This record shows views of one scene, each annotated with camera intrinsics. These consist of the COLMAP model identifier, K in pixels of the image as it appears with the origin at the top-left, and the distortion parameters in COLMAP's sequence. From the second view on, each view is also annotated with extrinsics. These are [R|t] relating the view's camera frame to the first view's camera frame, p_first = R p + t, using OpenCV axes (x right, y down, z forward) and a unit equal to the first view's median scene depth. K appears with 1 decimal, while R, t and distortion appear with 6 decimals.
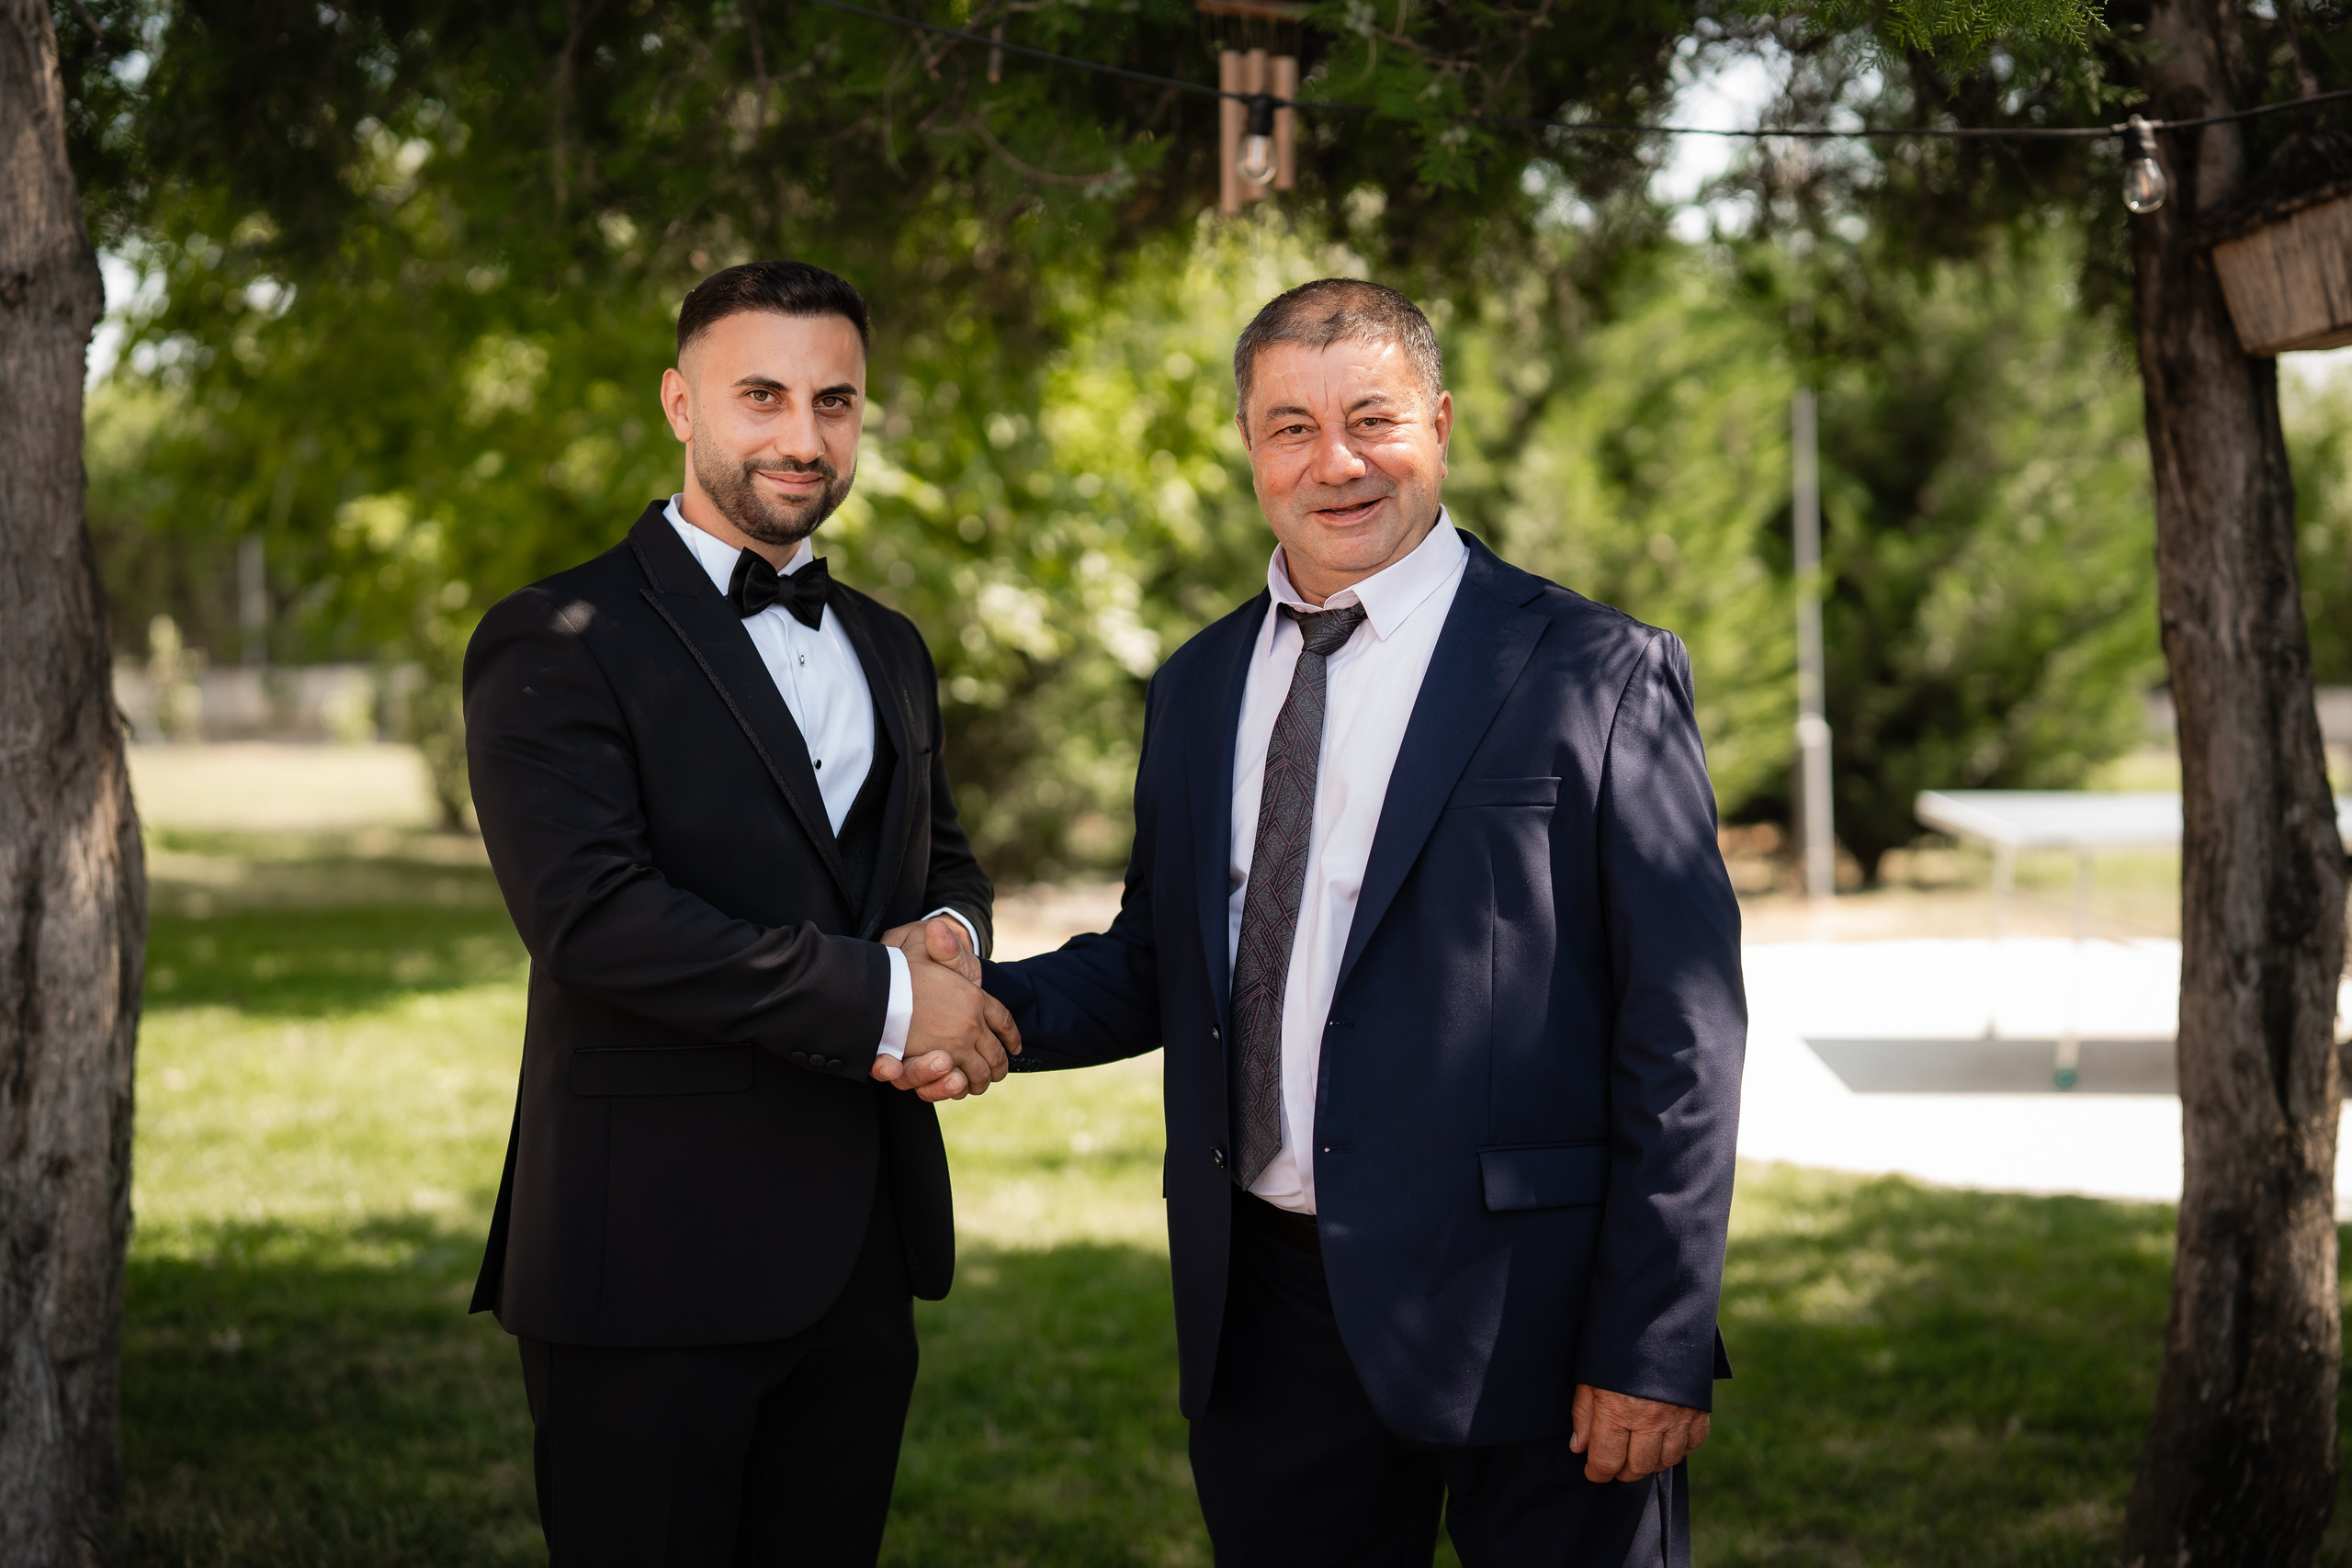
lens RADIAL K [[3348.7, 0, 1211.3], [0, 3348.7, 778.2], [0, 0, 1]] dist [-0.200056, 1.197875]
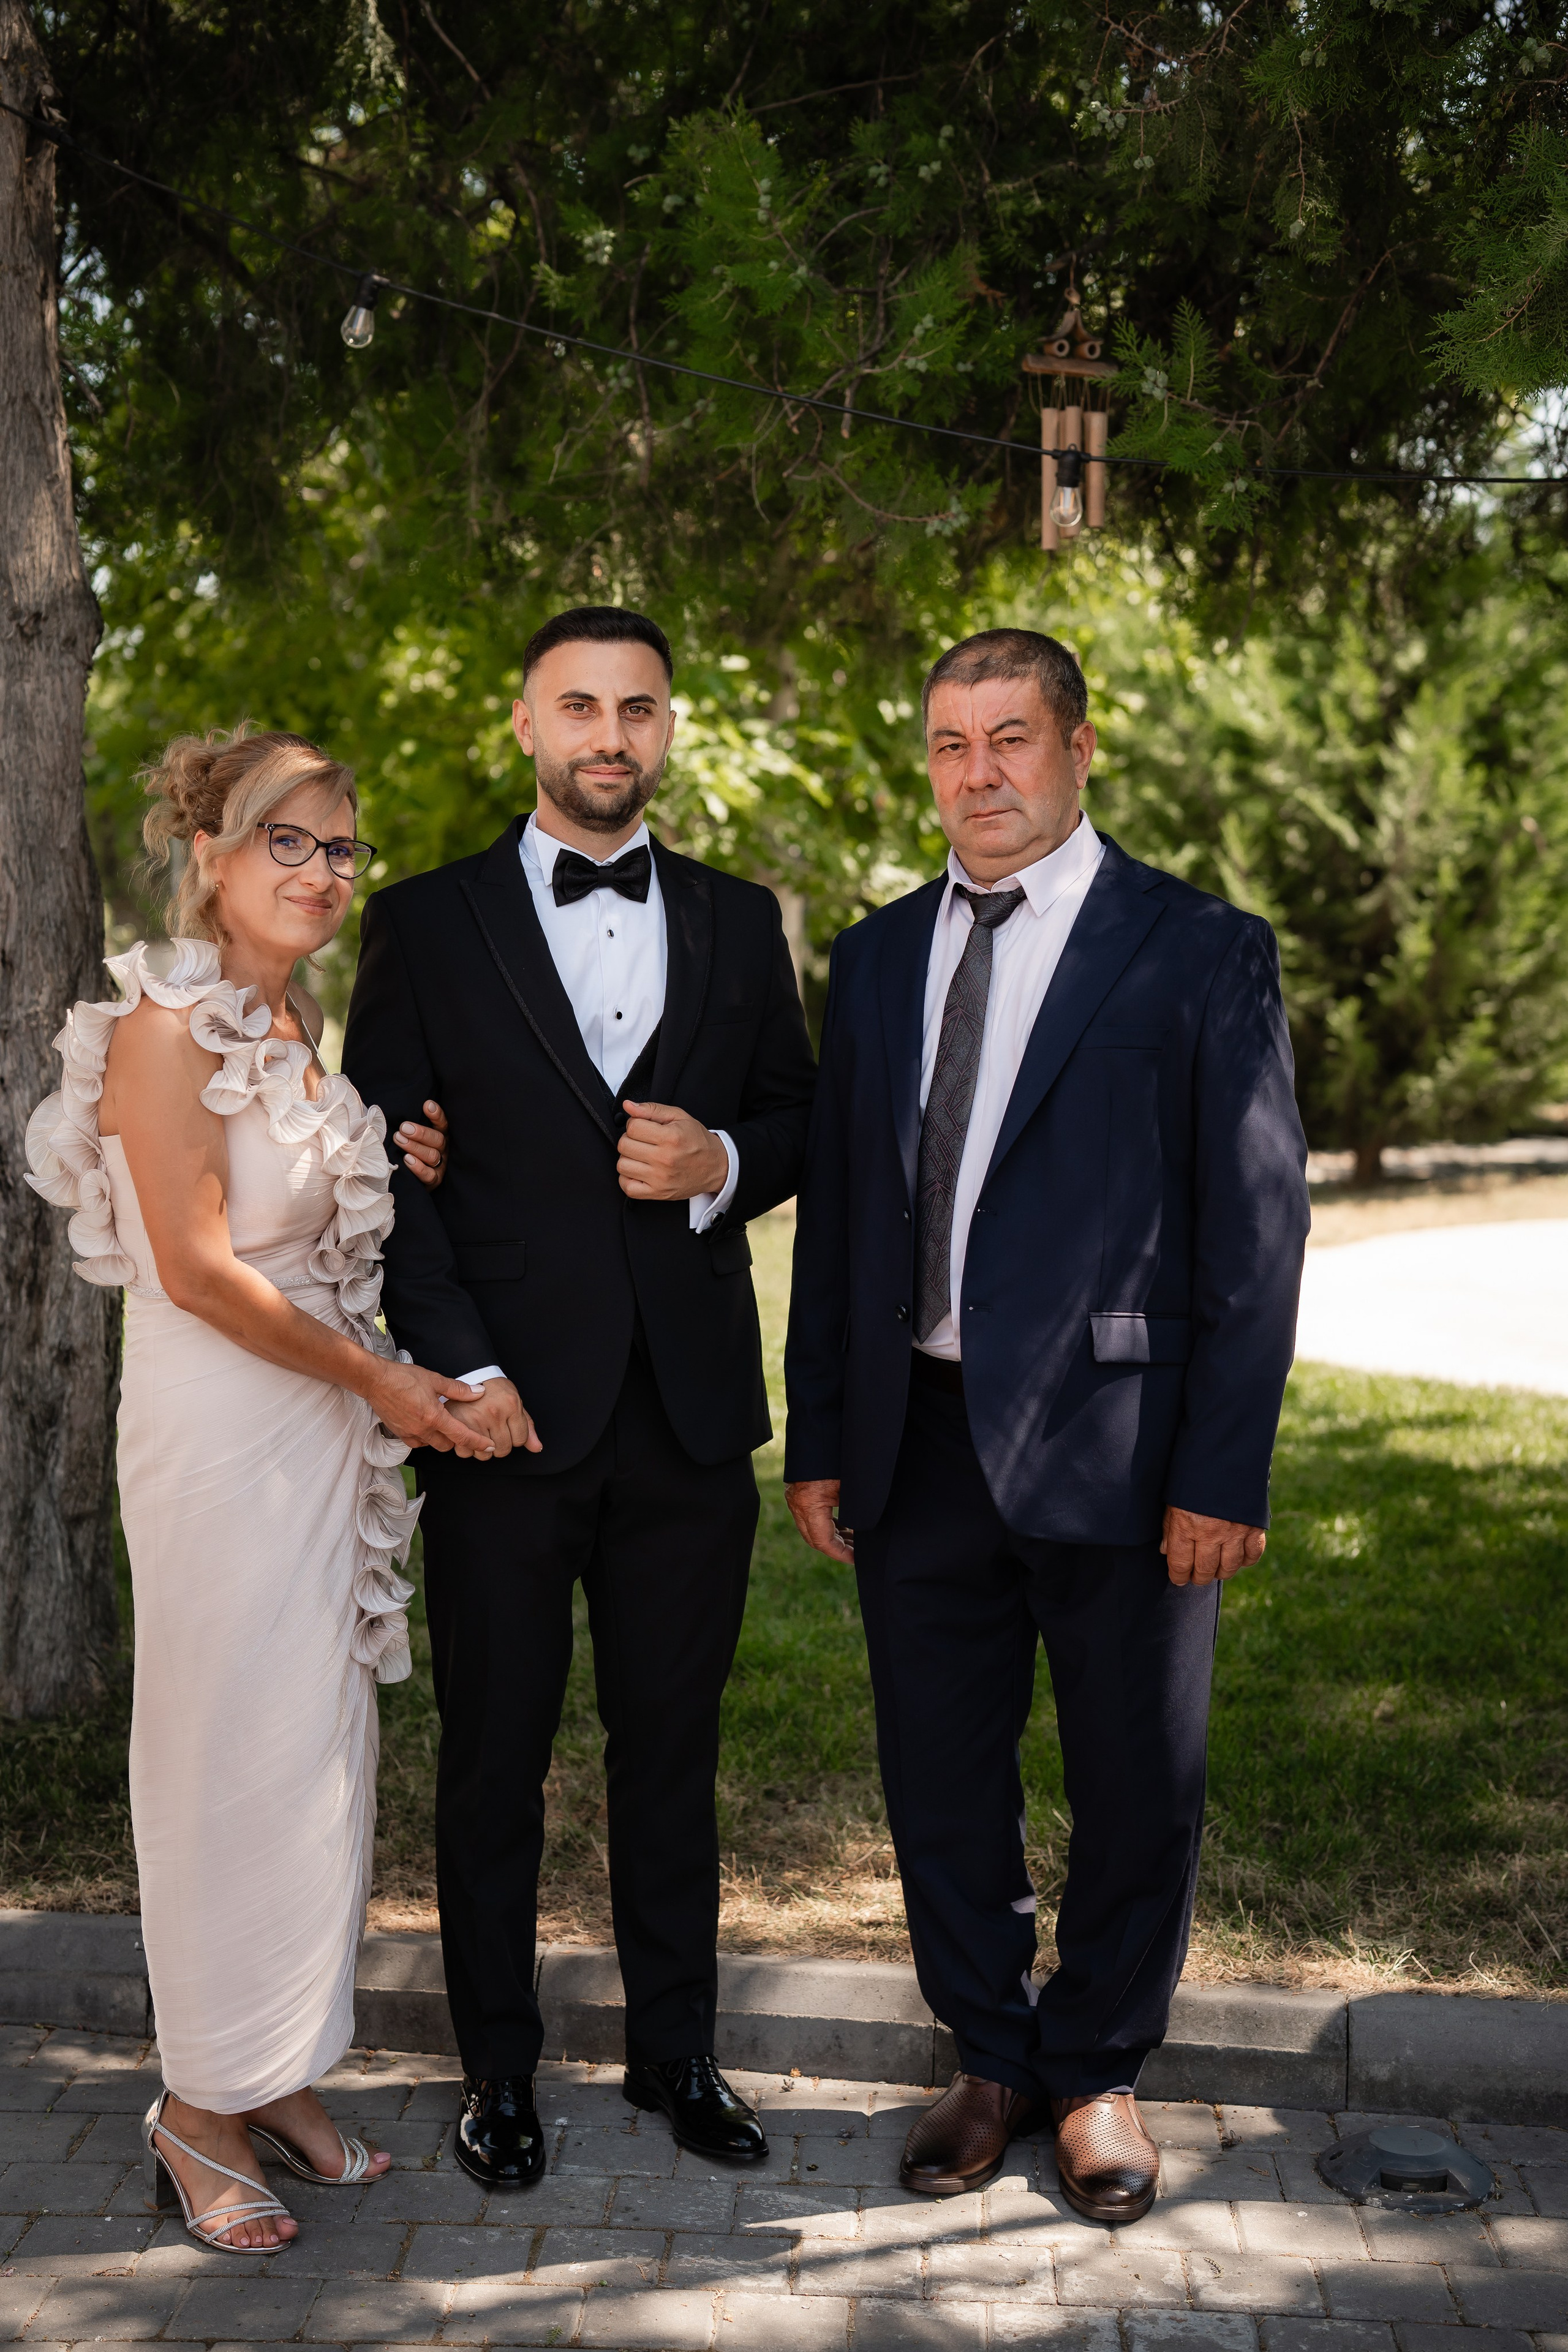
lens RADIAL K [[3349.1, 0, 784.0], [0, 3349.1, 1176.0], [0, 0, 1]] dist [-0.200056, 1.197875]
pose [[0.995110, 0.008888, -0.098374, 0.029596], [-0.005202, 0.999277, 0.037663, 0.004941], [0.098637, -0.036967, 0.994437, -0.165695]]
